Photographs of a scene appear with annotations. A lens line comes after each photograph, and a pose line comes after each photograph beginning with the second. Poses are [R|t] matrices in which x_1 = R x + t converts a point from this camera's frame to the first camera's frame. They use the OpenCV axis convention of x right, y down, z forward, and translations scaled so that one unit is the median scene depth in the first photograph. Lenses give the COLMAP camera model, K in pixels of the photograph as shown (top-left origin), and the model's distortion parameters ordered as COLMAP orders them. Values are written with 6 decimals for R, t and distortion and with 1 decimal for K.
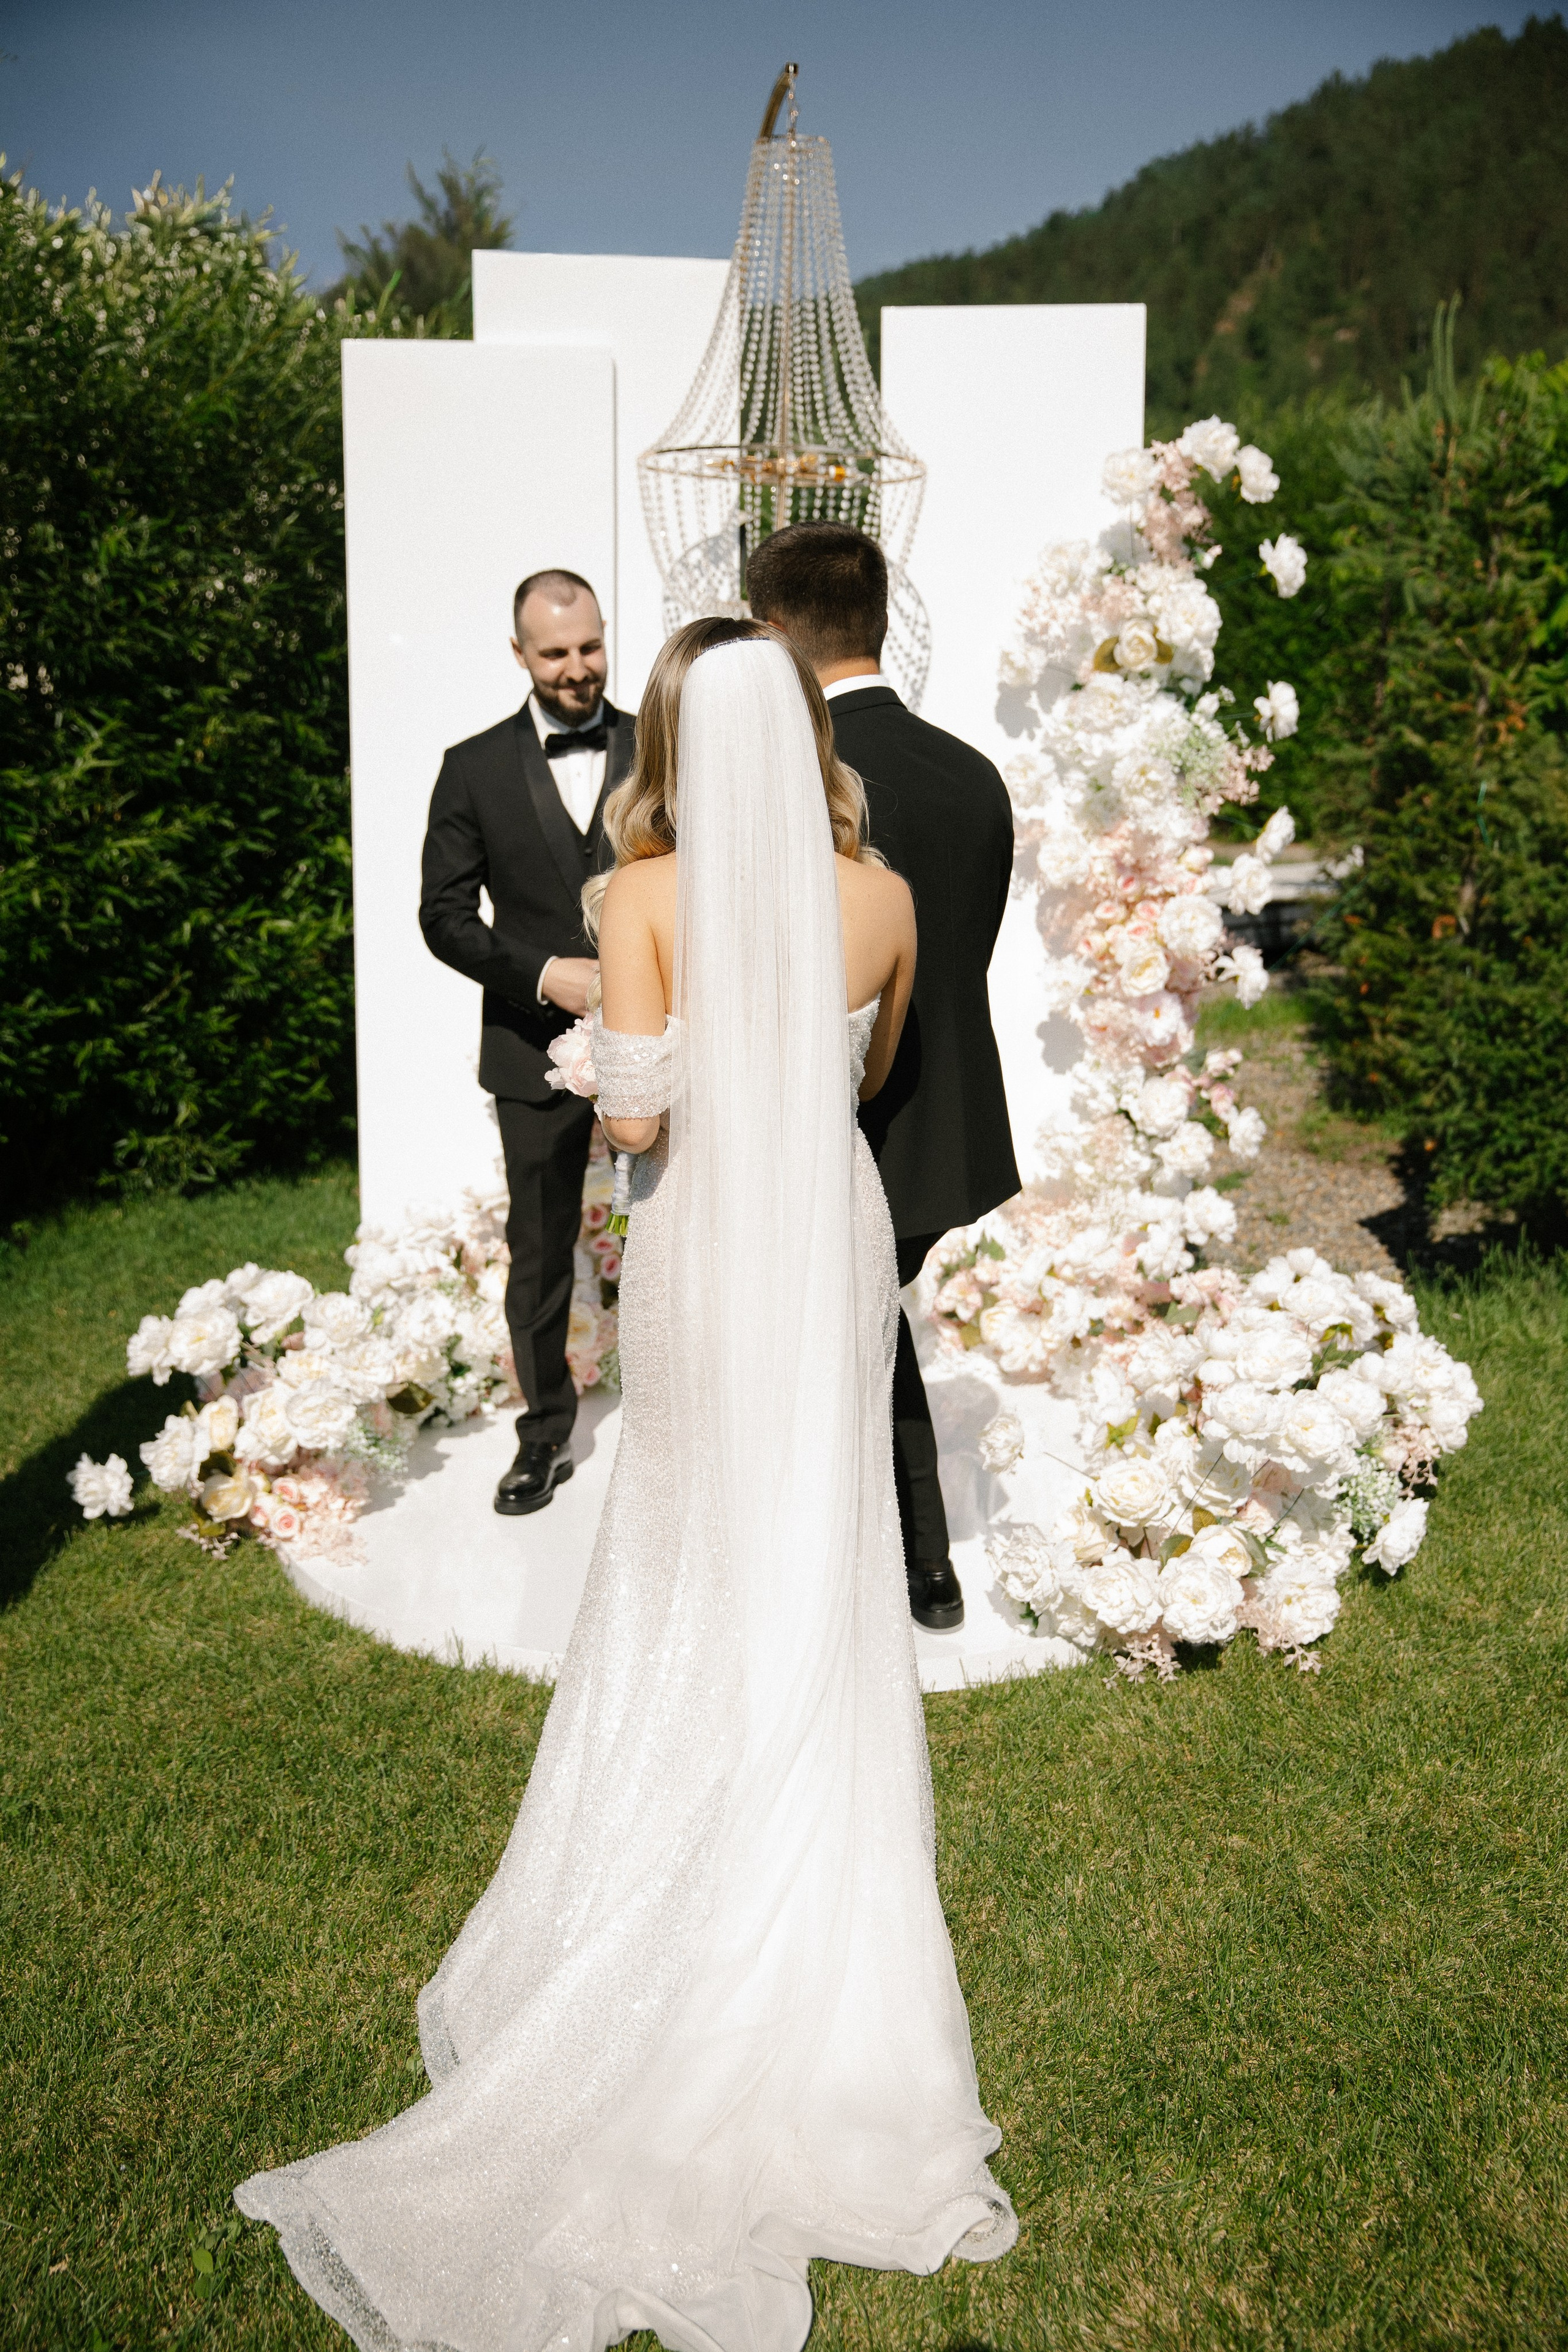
lens RADIAL K [[2409.6, 0, 786.7], [0, 2409.6, 1222.0], [0, 0, 1]] dist [0.006239, 0.022046]
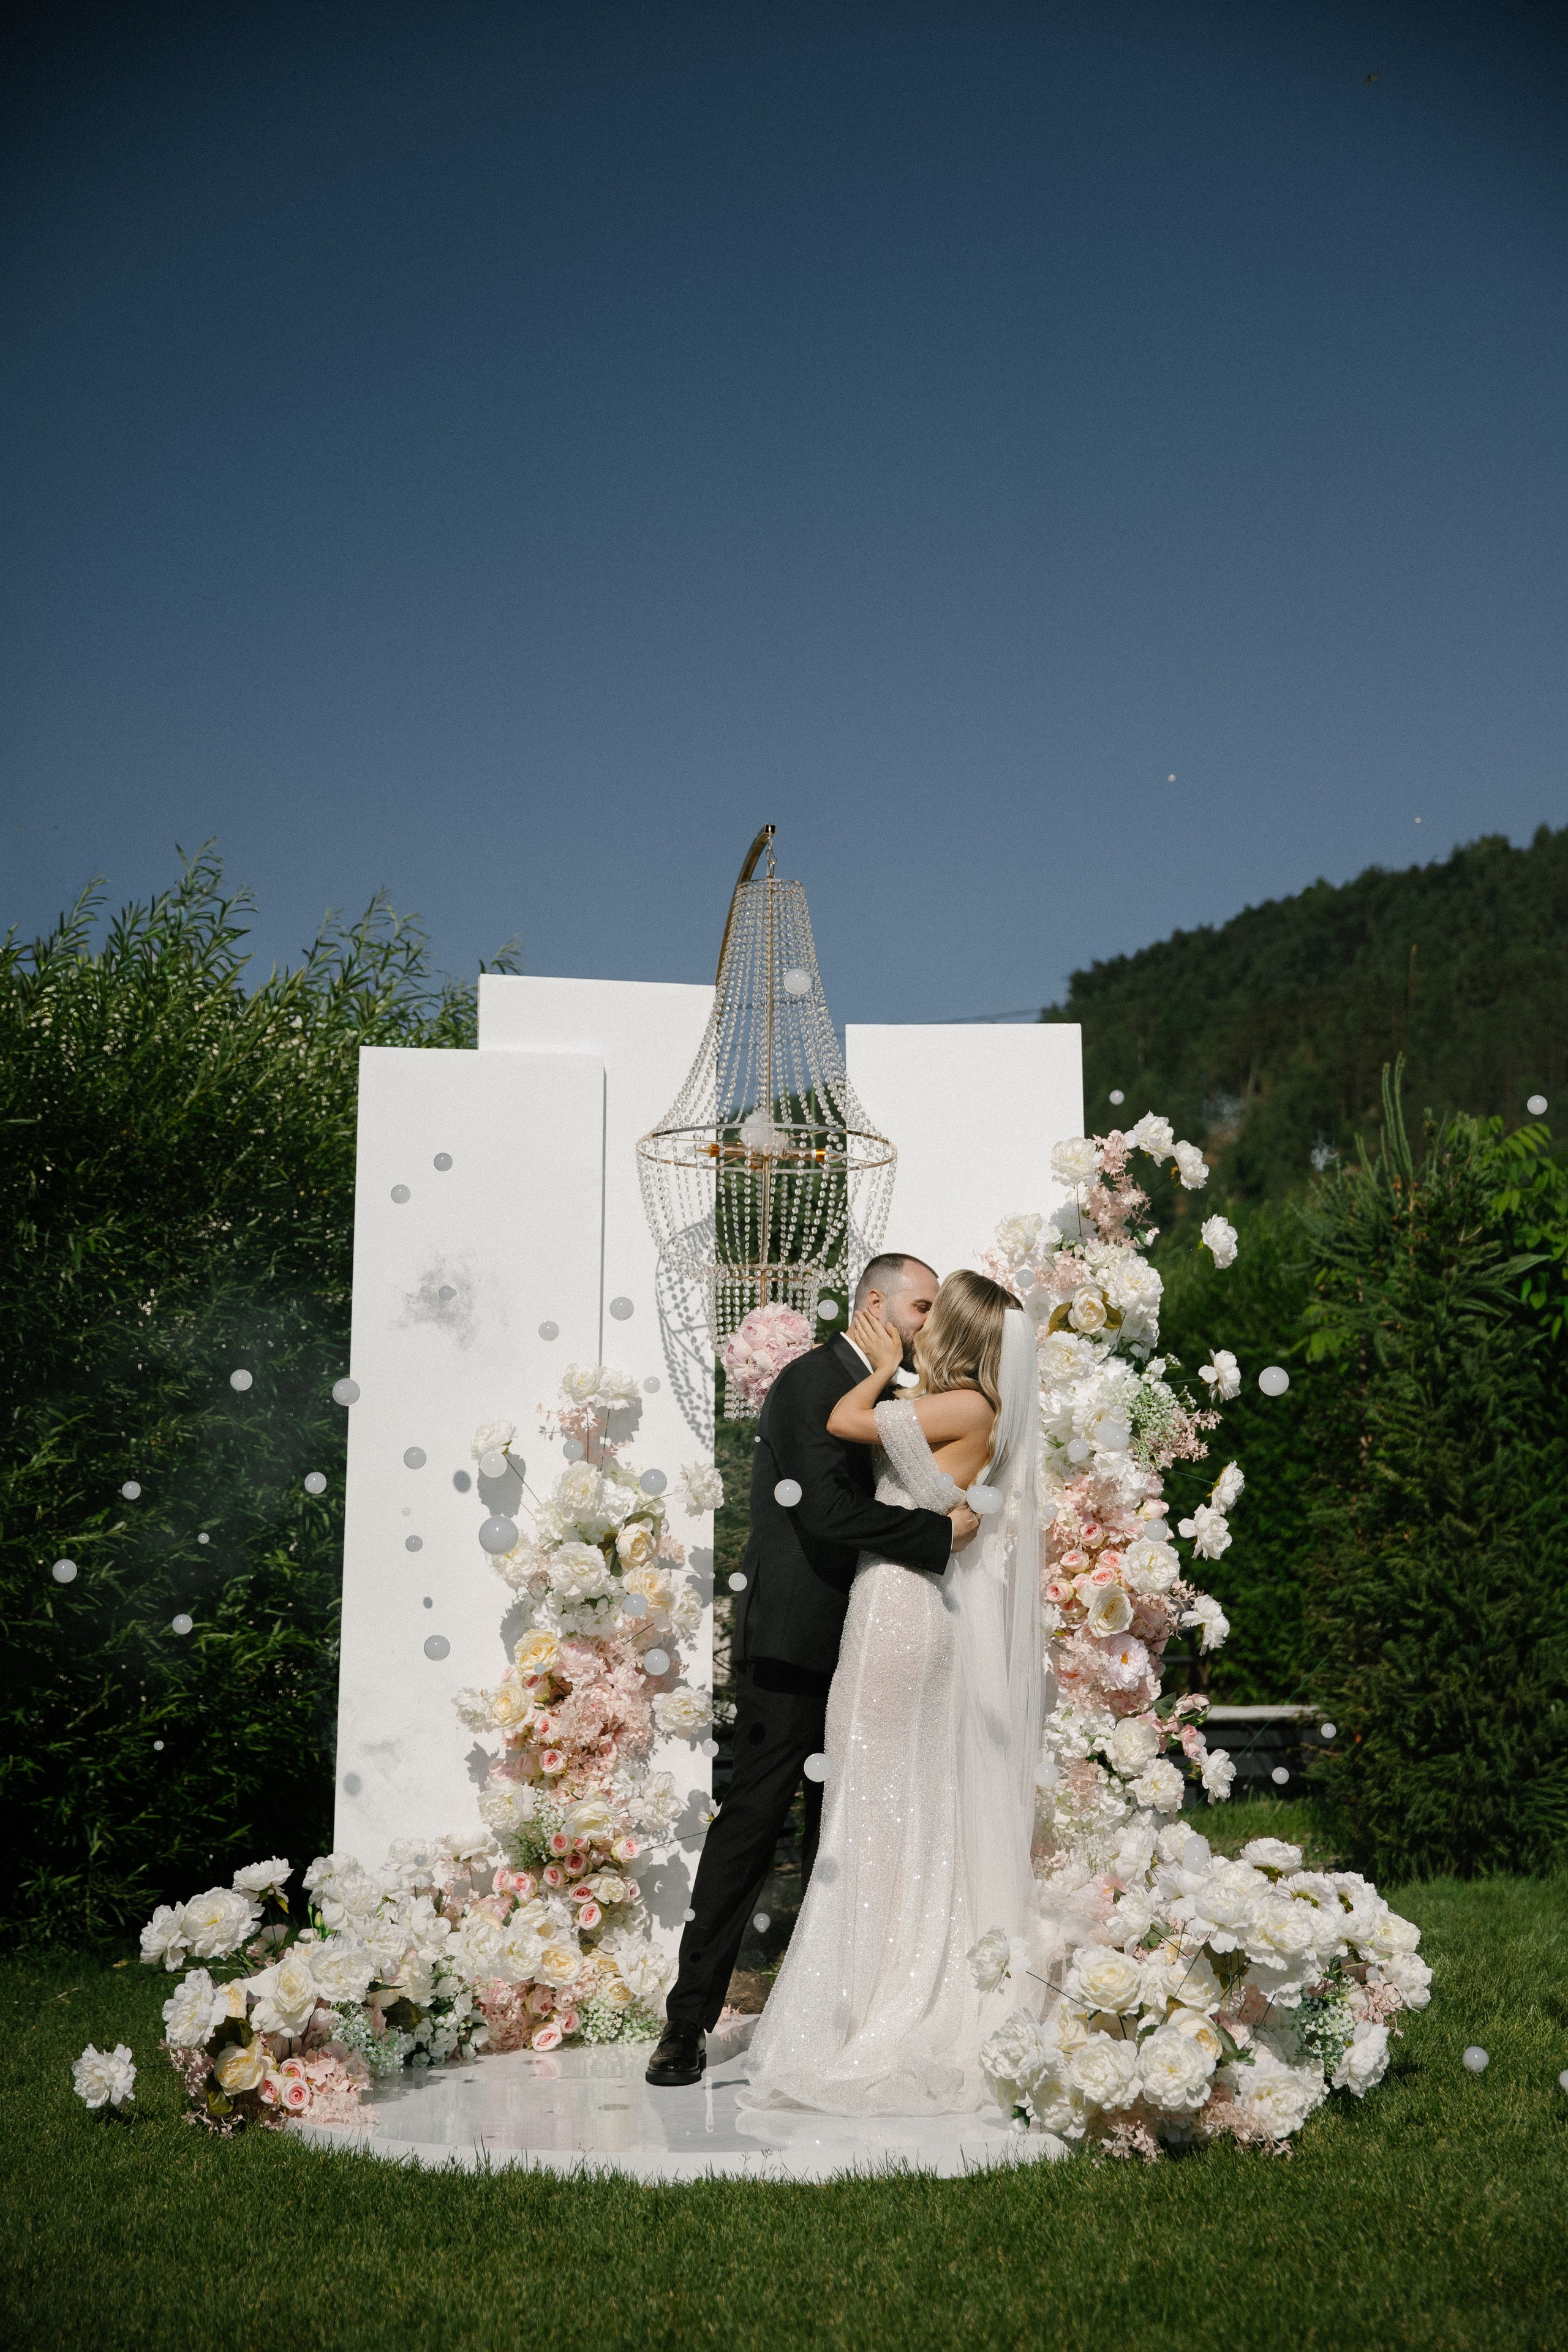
lens RADIAL K [[3219.7, 0, 841.2], [0, 3219.7, 1174.0], [0, 0, 1]] dist [0.097293, -0.022364]
pose [[0.998529, 0.001525, 0.054206, -0.043718], [0.017358, 0.938023, -0.346138, 0.200931], [-0.051375, 0.346569, 0.936616, -0.369127]]
